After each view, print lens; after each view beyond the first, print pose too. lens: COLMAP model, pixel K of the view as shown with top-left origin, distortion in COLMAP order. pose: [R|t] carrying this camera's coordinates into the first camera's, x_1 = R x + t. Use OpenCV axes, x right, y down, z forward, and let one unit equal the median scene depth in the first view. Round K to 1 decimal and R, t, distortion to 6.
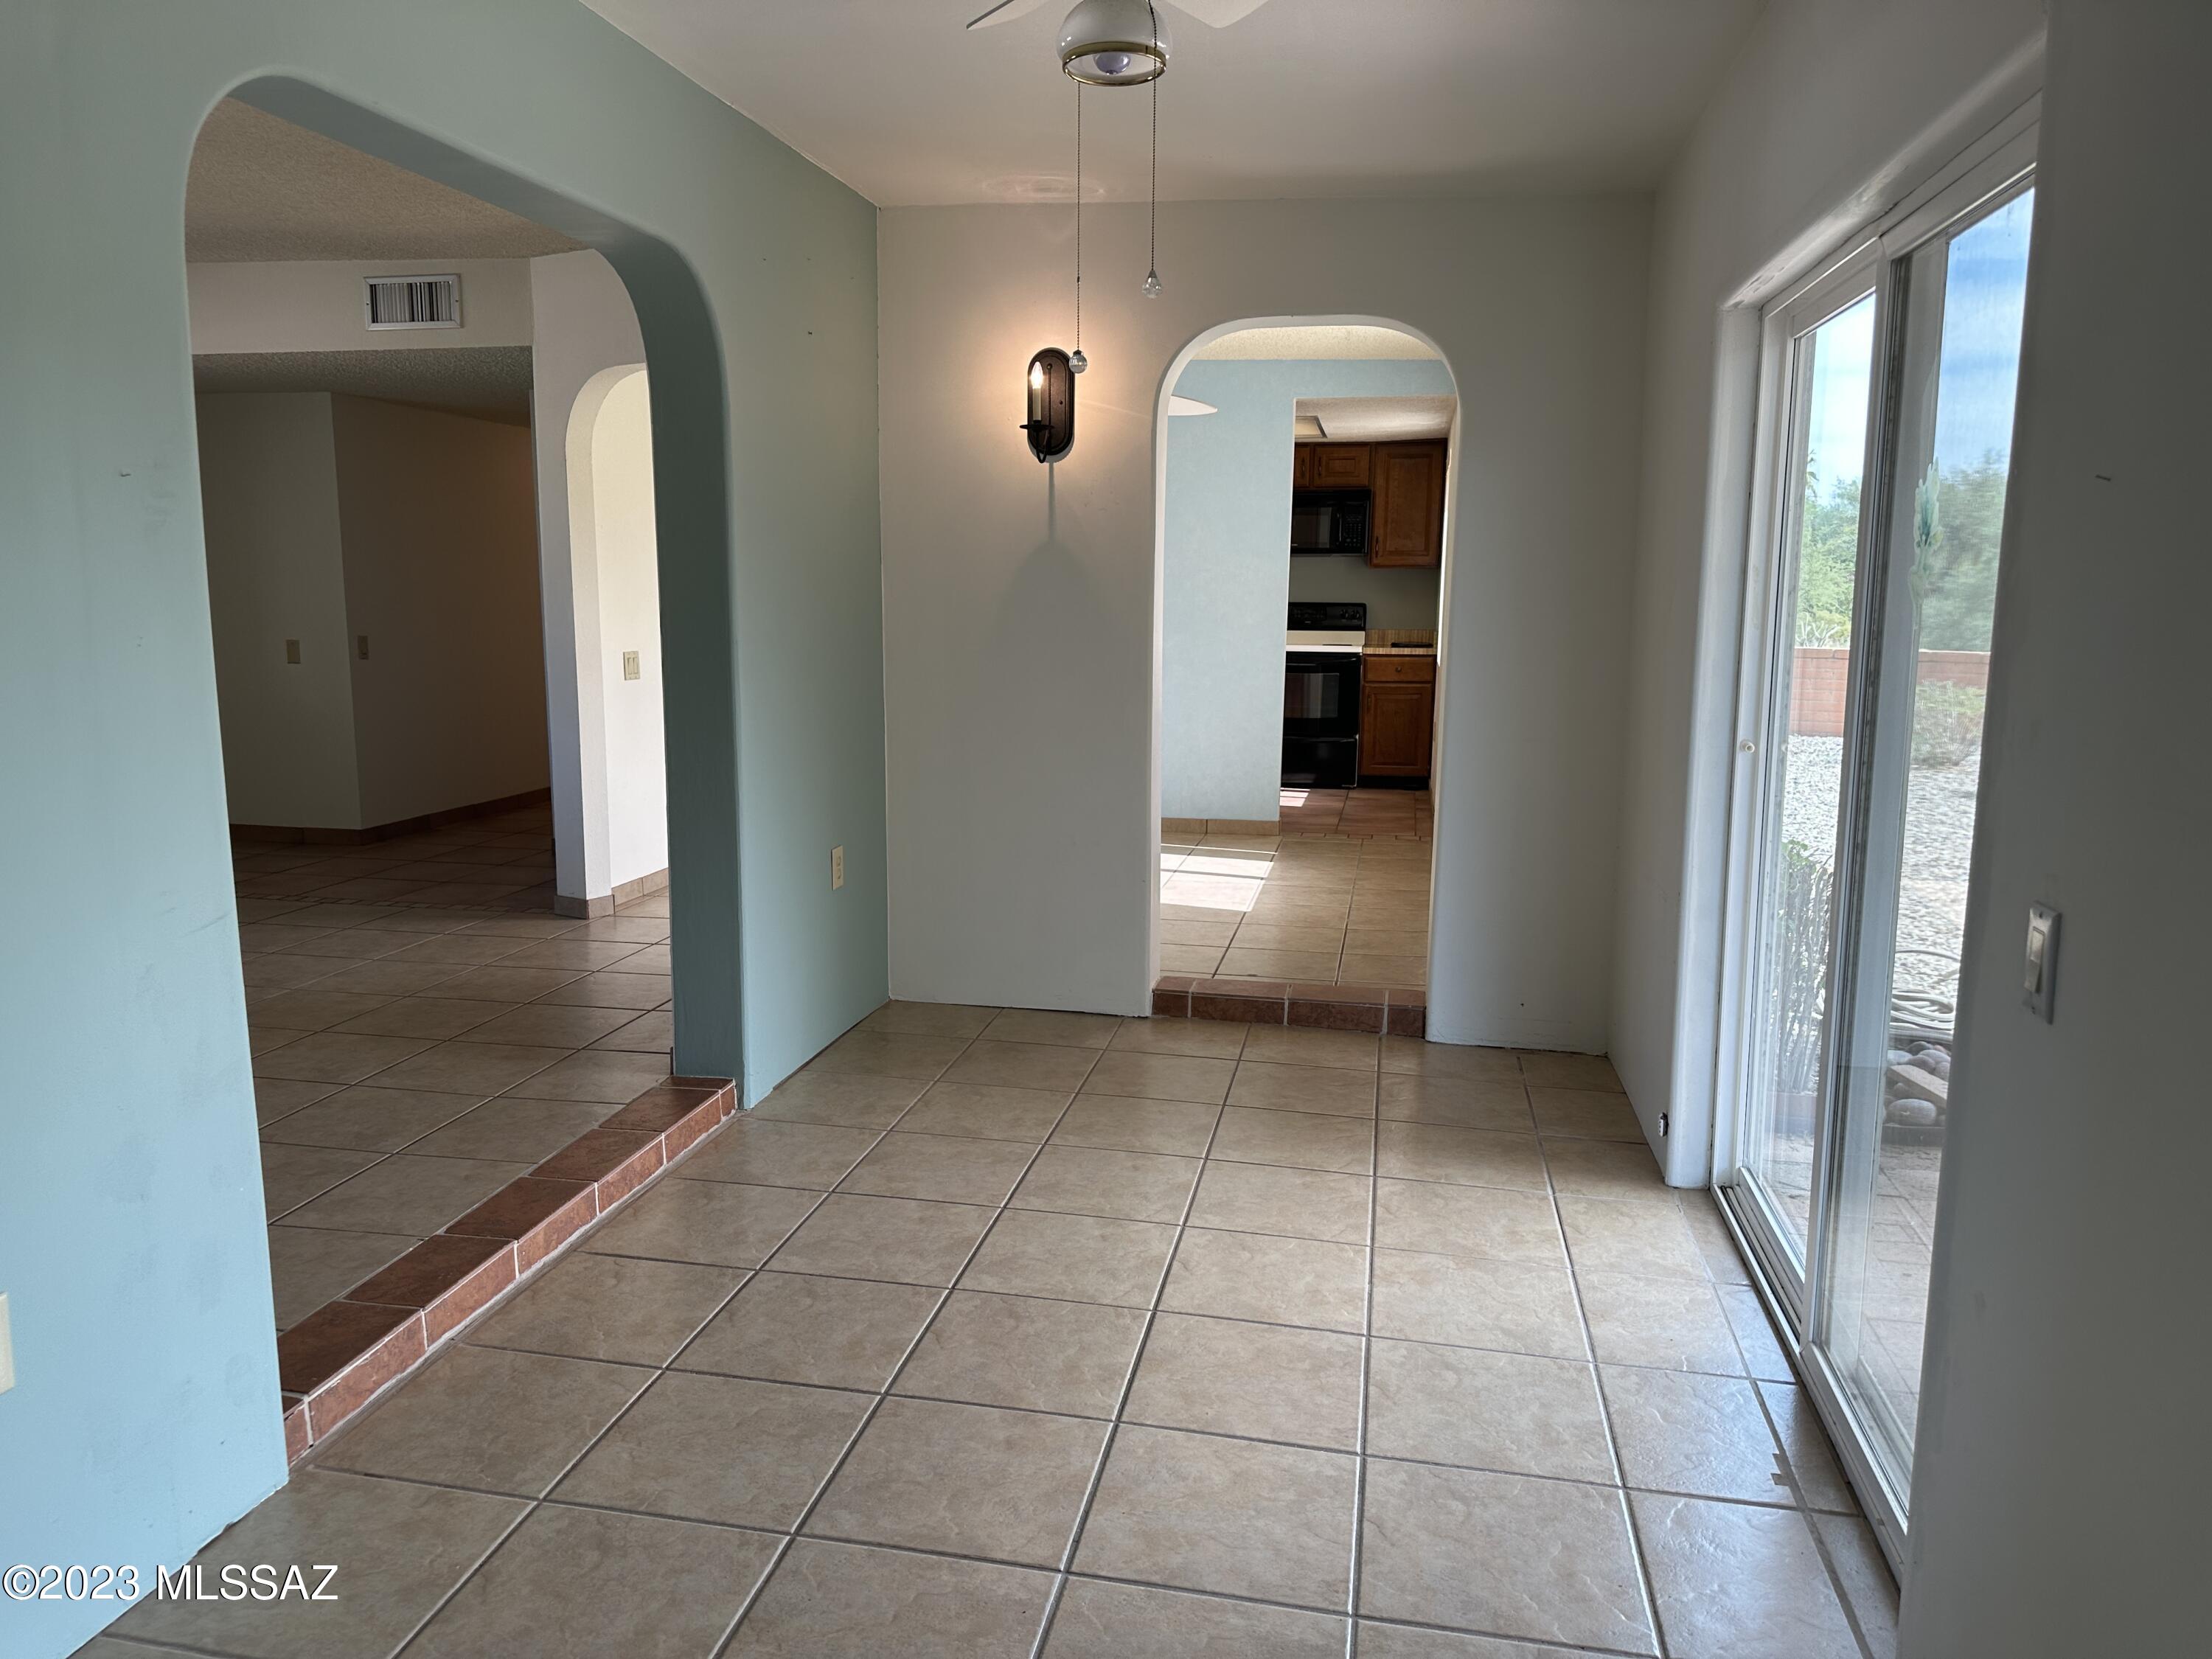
lens RADIAL K [[1563.4, 0, 1094.9], [0, 1563.4, 813.3], [0, 0, 1]] dist [0.020708, -0.030311]
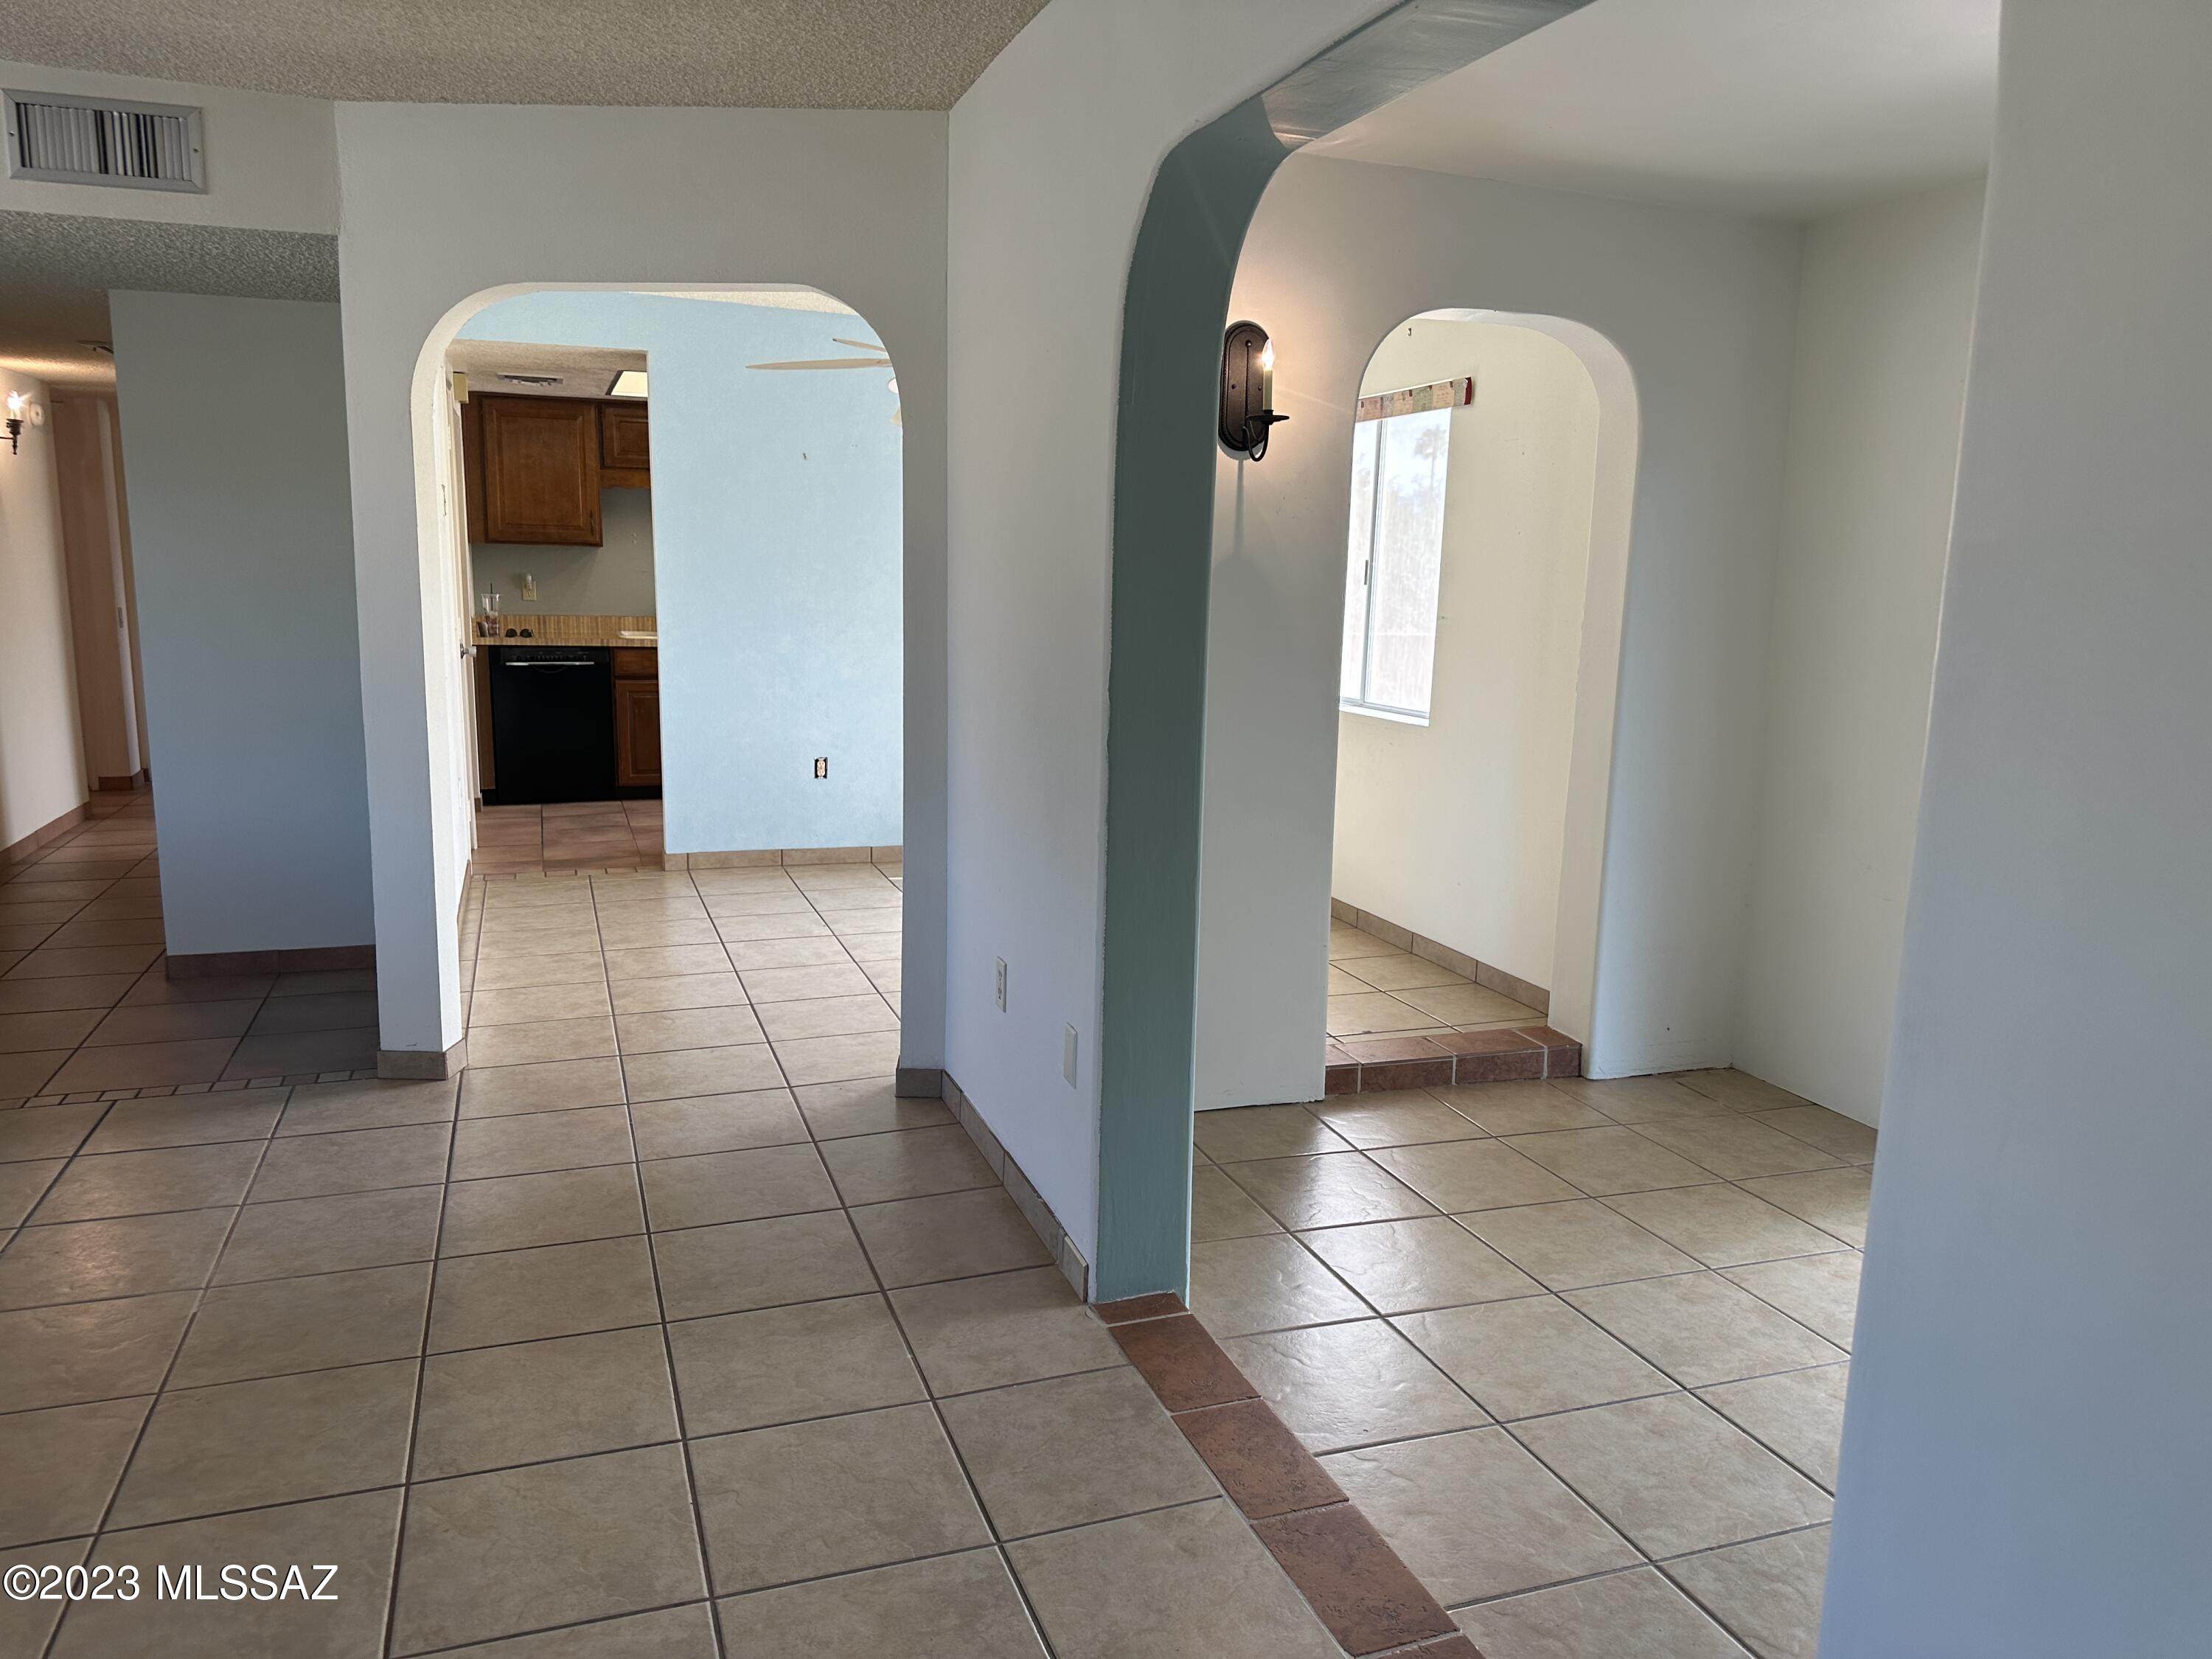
lens RADIAL K [[1580.1, 0, 1106.0], [0, 1580.1, 829.5], [0, 0, 1]] dist [0.022772, 0.000286]
pose [[0.865516, -0.079698, 0.494500, -0.248598], [0.063038, 0.996742, 0.050309, -0.036457], [-0.496898, -0.012370, 0.867721, 0.147221]]
